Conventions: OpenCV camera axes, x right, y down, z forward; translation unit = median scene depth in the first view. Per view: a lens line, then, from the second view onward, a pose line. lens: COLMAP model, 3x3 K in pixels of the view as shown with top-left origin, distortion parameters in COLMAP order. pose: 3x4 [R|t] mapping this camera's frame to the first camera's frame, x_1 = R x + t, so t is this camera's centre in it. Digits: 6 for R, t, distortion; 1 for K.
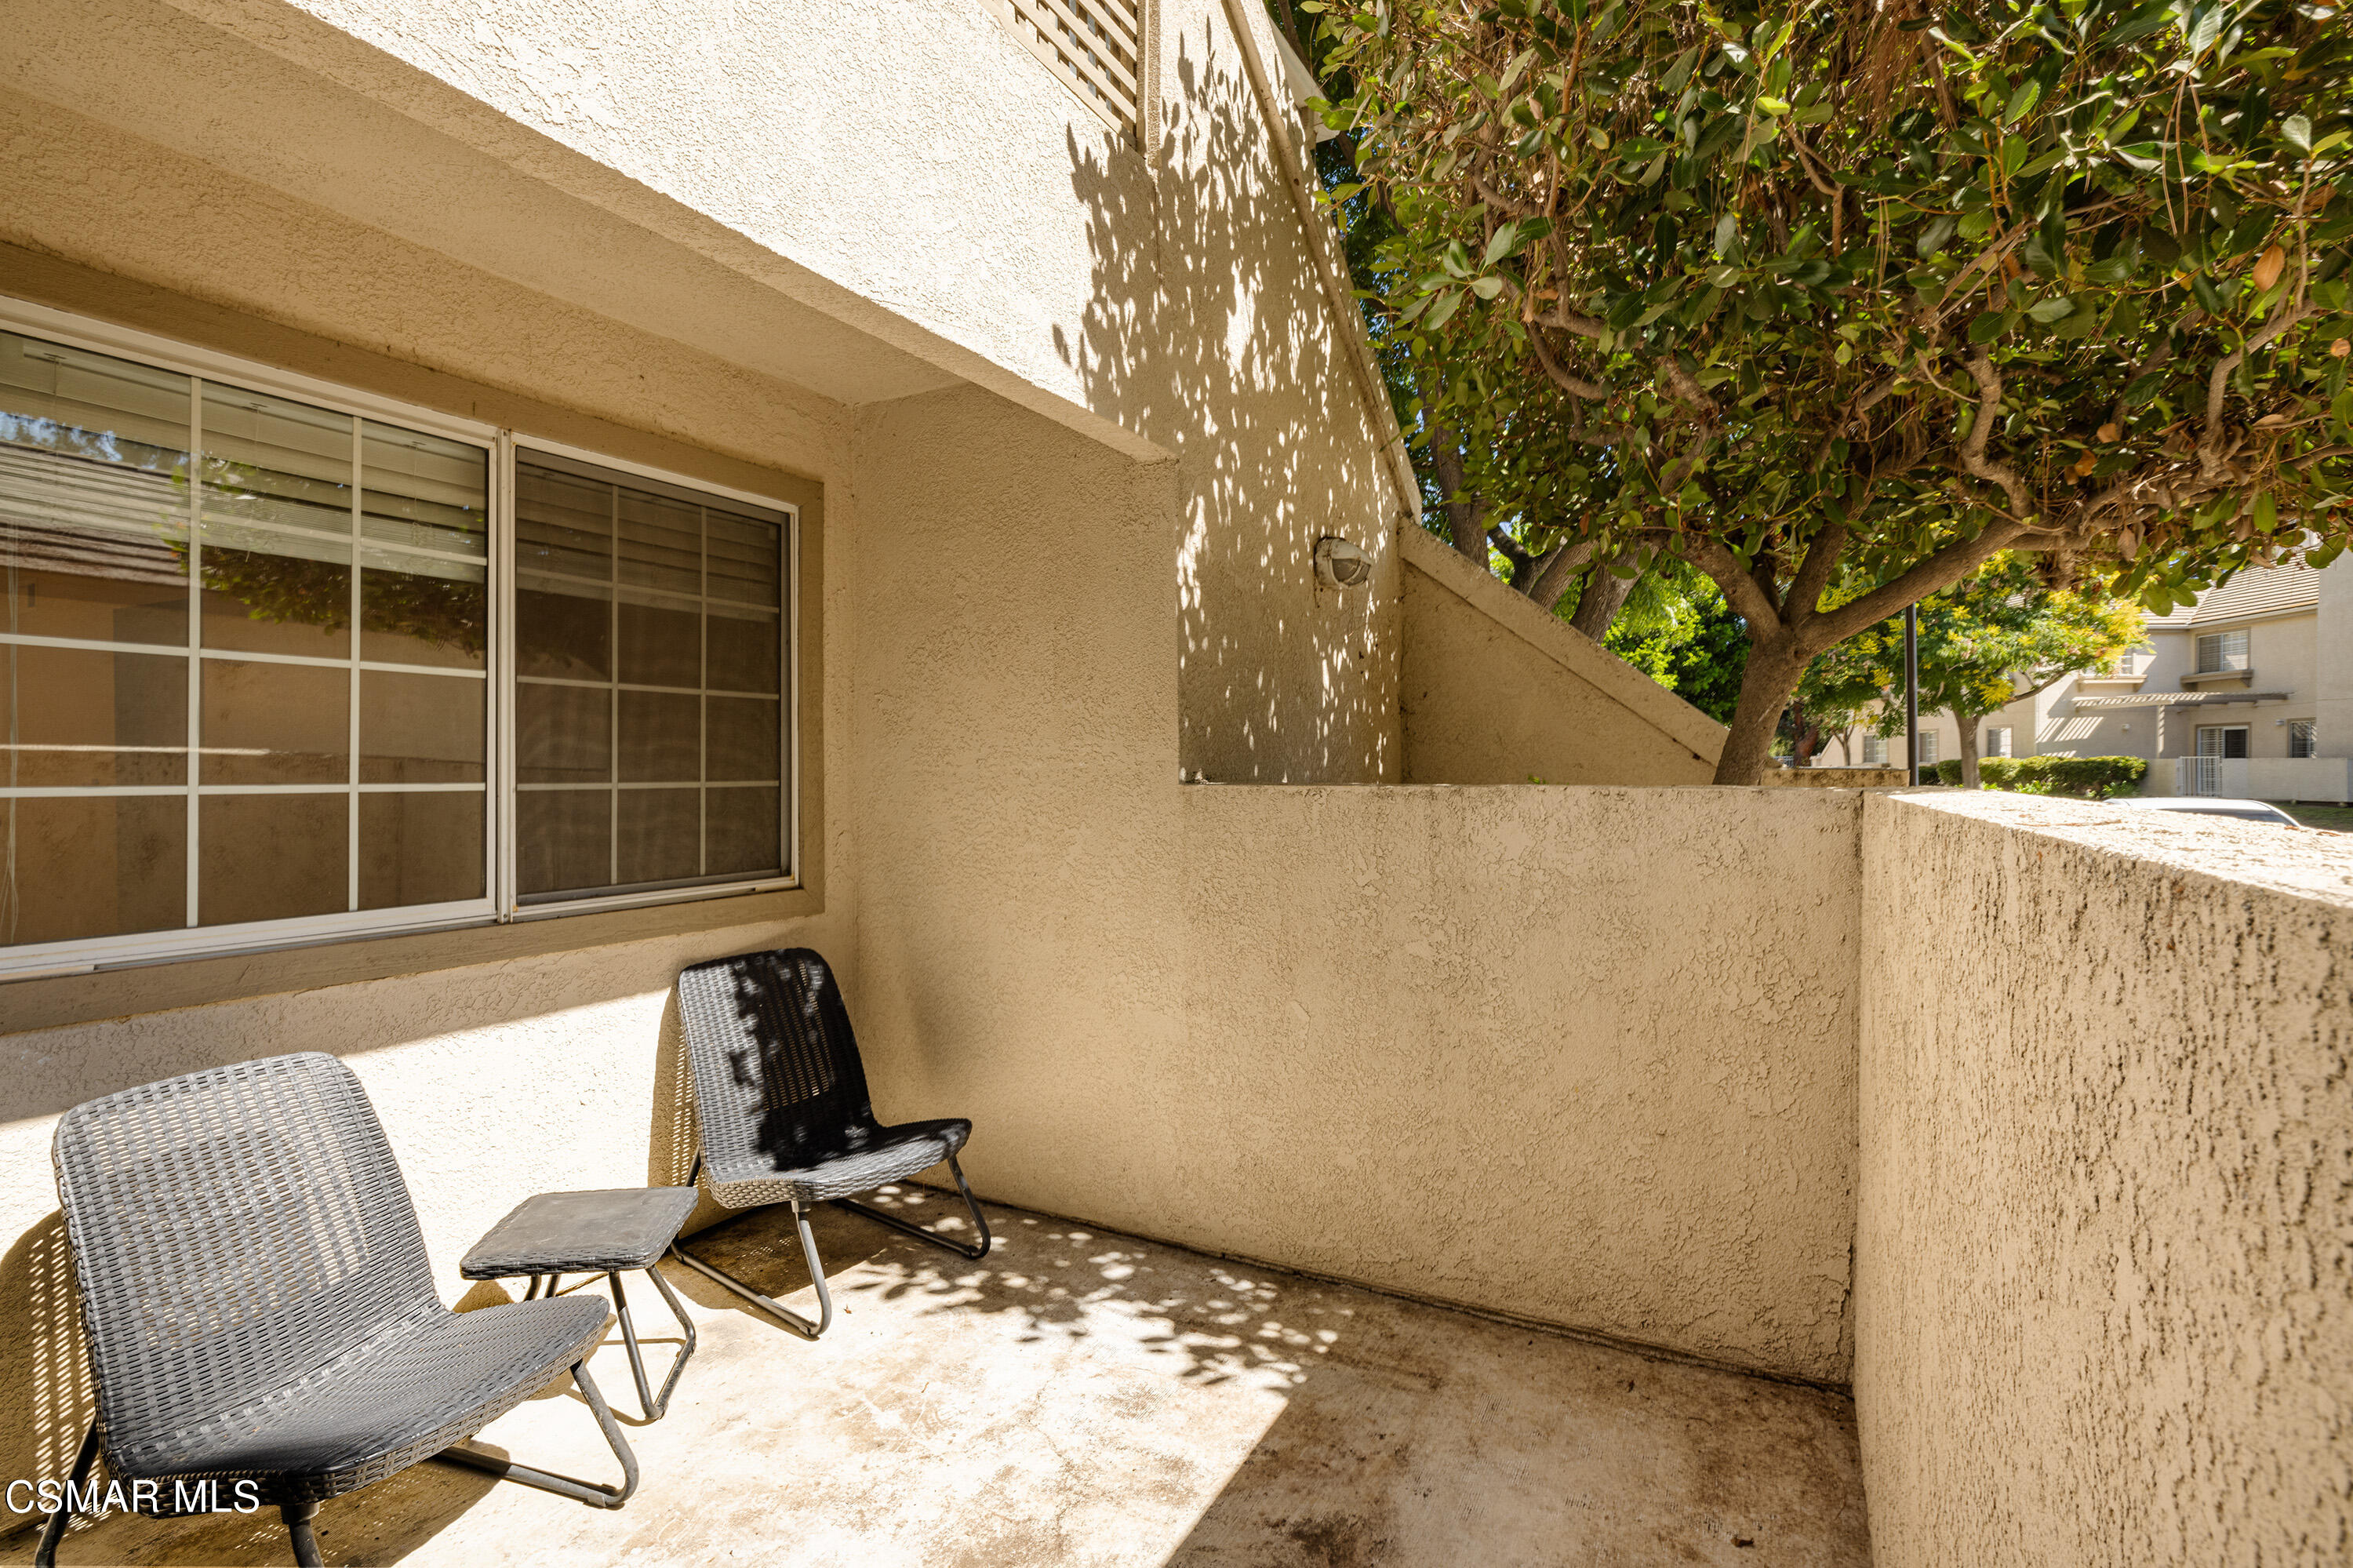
lens RADIAL K [[1094.1, 0, 1127.7], [0, 1094.1, 767.8], [0, 0, 1]] dist [-0.001543, 0.000214]
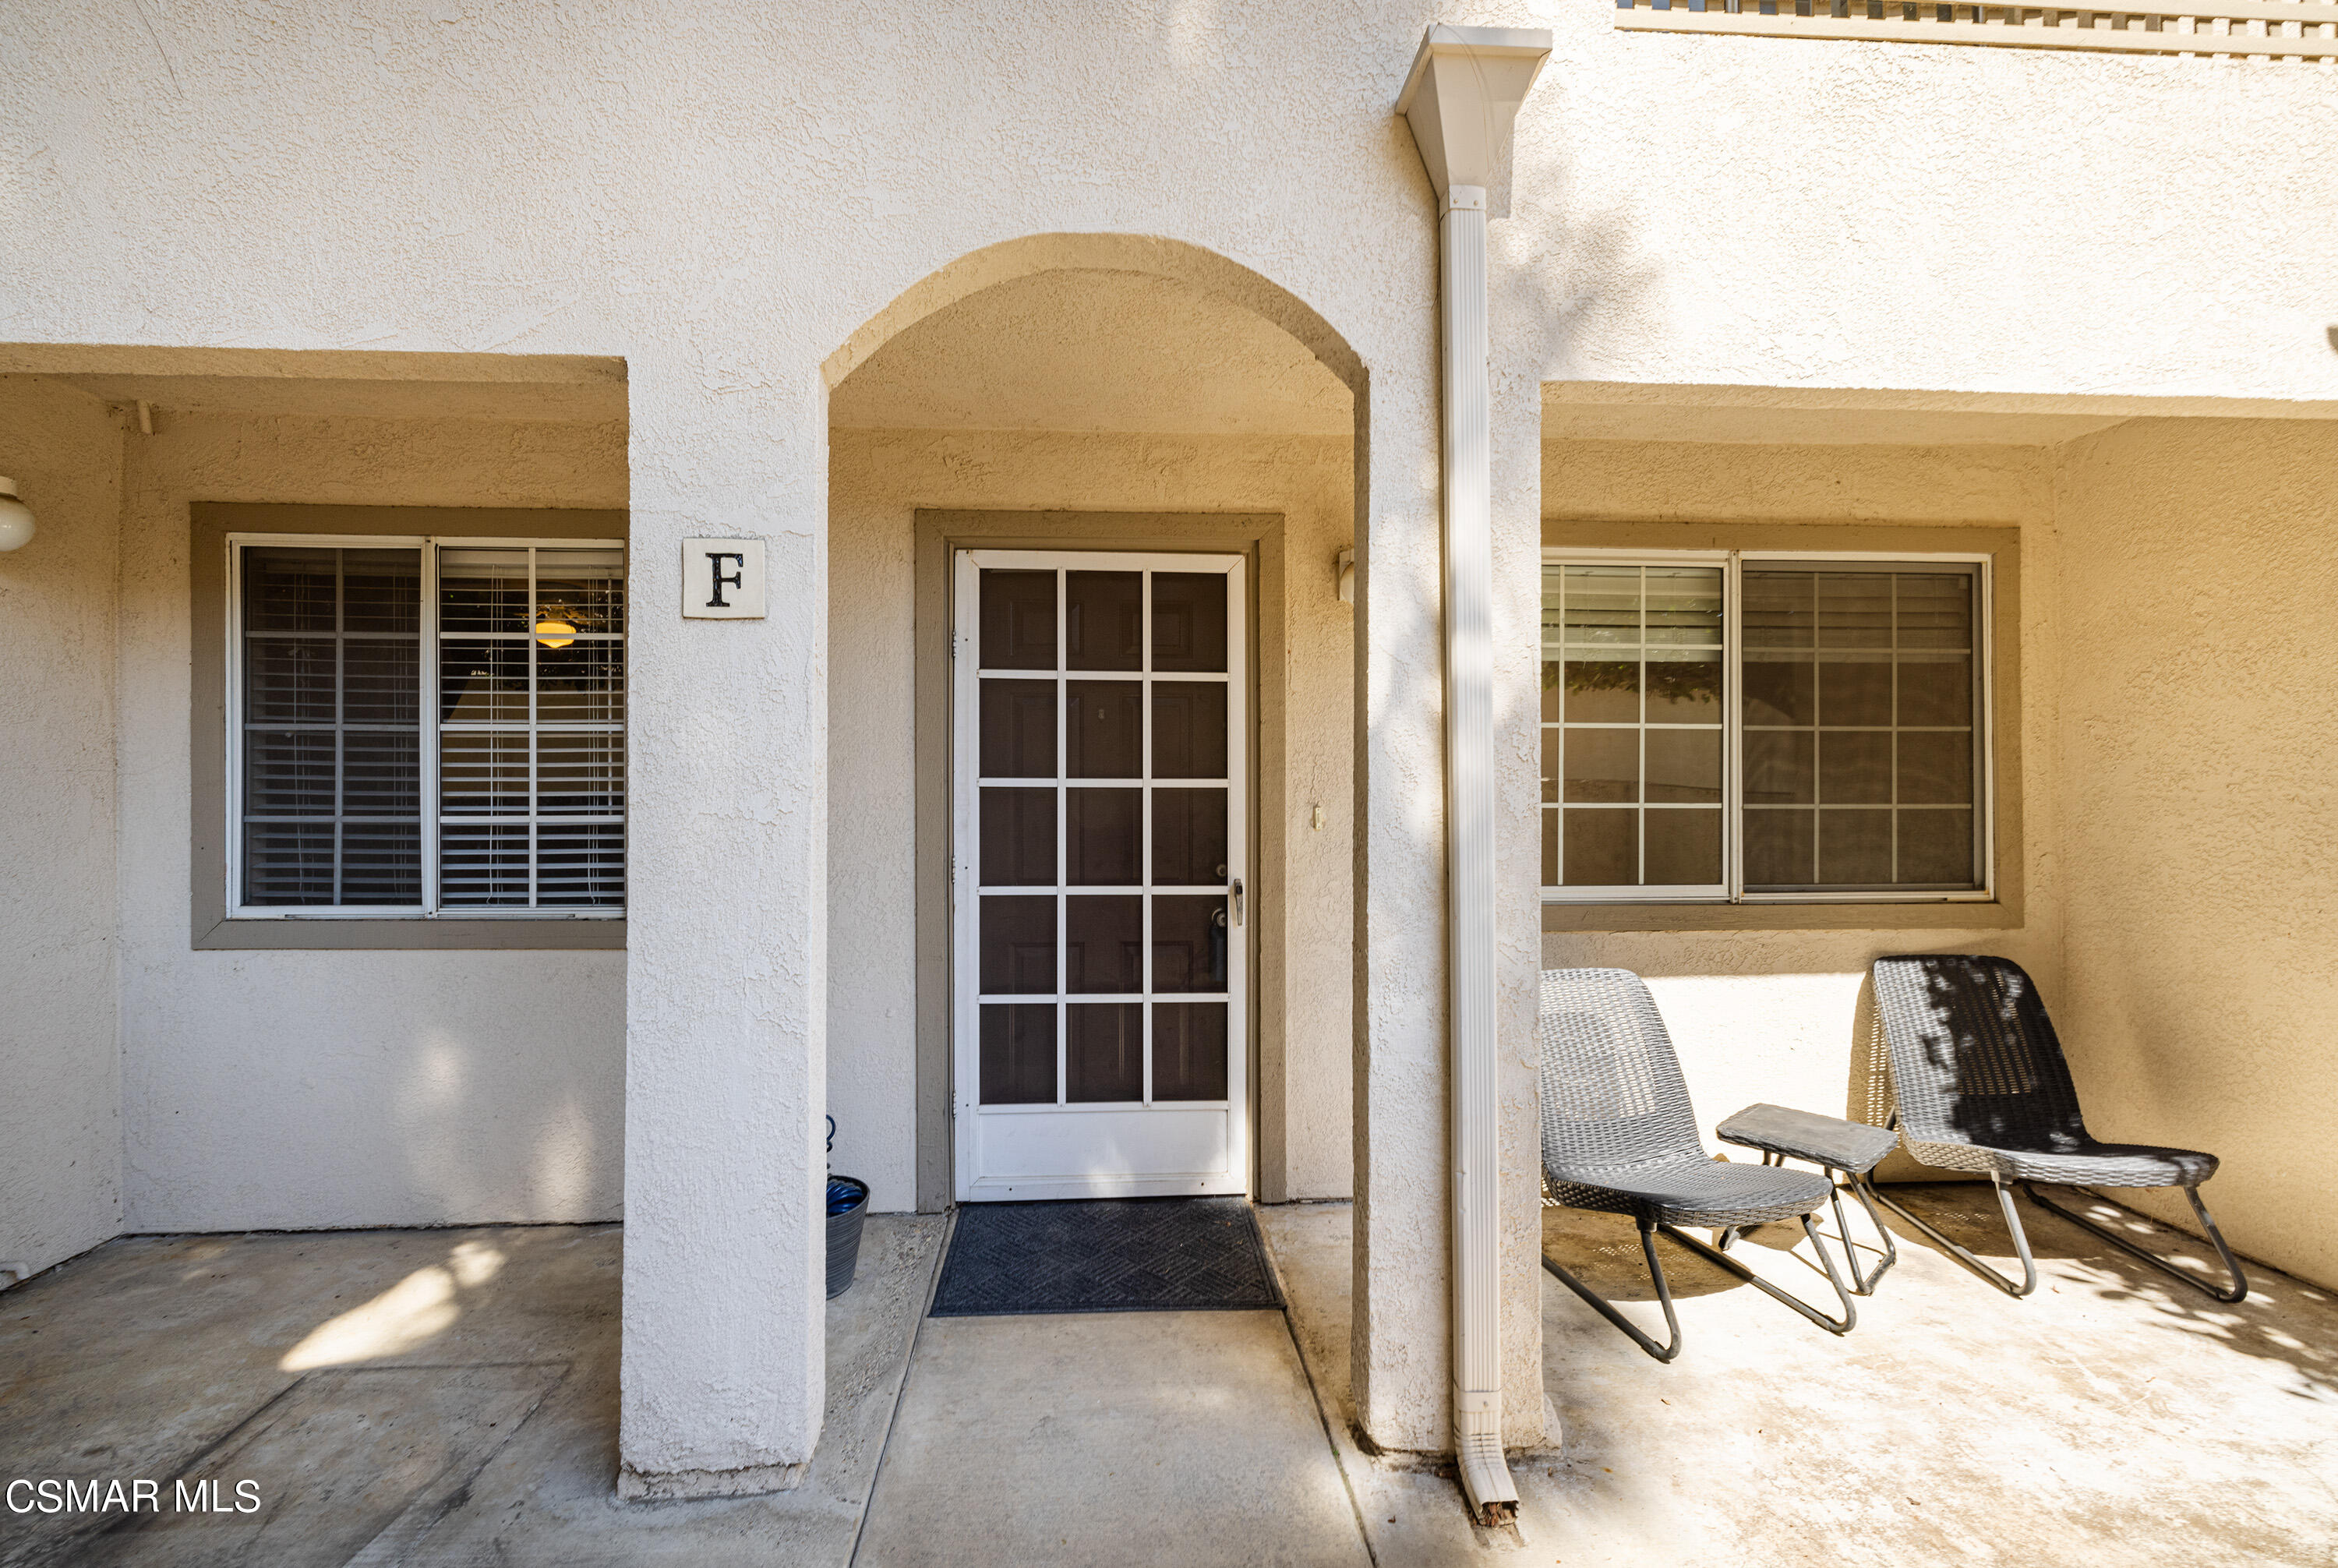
lens RADIAL K [[1019.9, 0, 1145.1], [0, 1019.9, 779.9], [0, 0, 1]] dist [-0.002293, -0.000647]
pose [[0.562564, -0.006293, -0.826730, 0.070642], [0.000283, 0.999972, -0.007419, -0.005615], [0.826754, 0.003940, 0.562551, -0.303092]]
